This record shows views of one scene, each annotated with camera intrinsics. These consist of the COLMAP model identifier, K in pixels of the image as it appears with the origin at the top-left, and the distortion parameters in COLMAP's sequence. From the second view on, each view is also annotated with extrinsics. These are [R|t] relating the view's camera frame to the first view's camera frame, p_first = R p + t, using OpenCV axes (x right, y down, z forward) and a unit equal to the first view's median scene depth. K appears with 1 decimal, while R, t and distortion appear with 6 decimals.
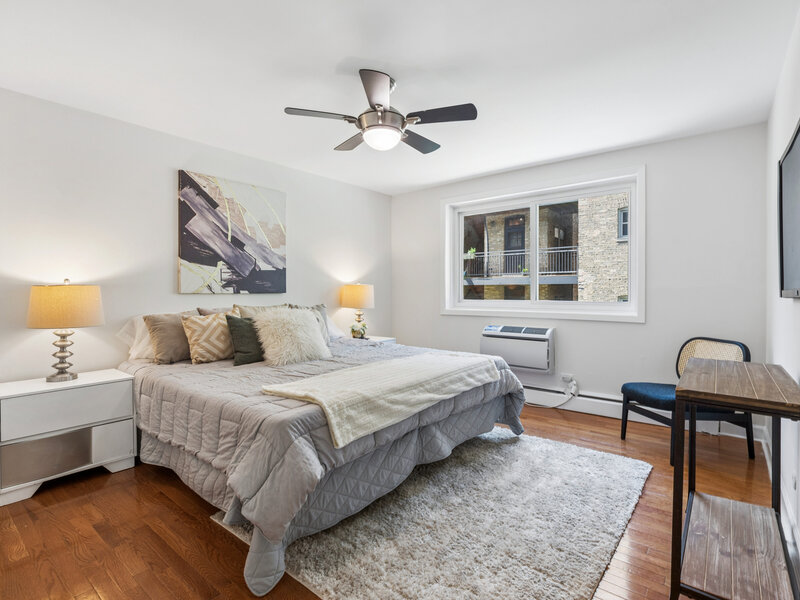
lens RADIAL K [[404.3, 0, 399.4], [0, 404.3, 295.4], [0, 0, 1]] dist [0.003460, 0.000496]
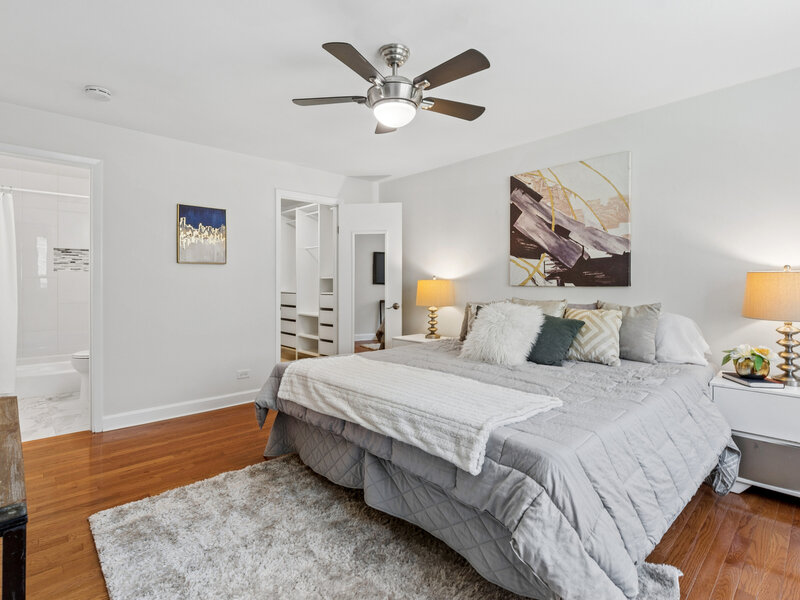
lens RADIAL K [[404.3, 0, 400.8], [0, 404.3, 284.8], [0, 0, 1]] dist [0.003460, 0.000496]
pose [[-0.127352, 0.000489, -0.991858, 0.571808], [-0.014190, 0.999897, 0.002315, -0.005498], [0.991756, 0.014370, -0.127331, 0.779812]]
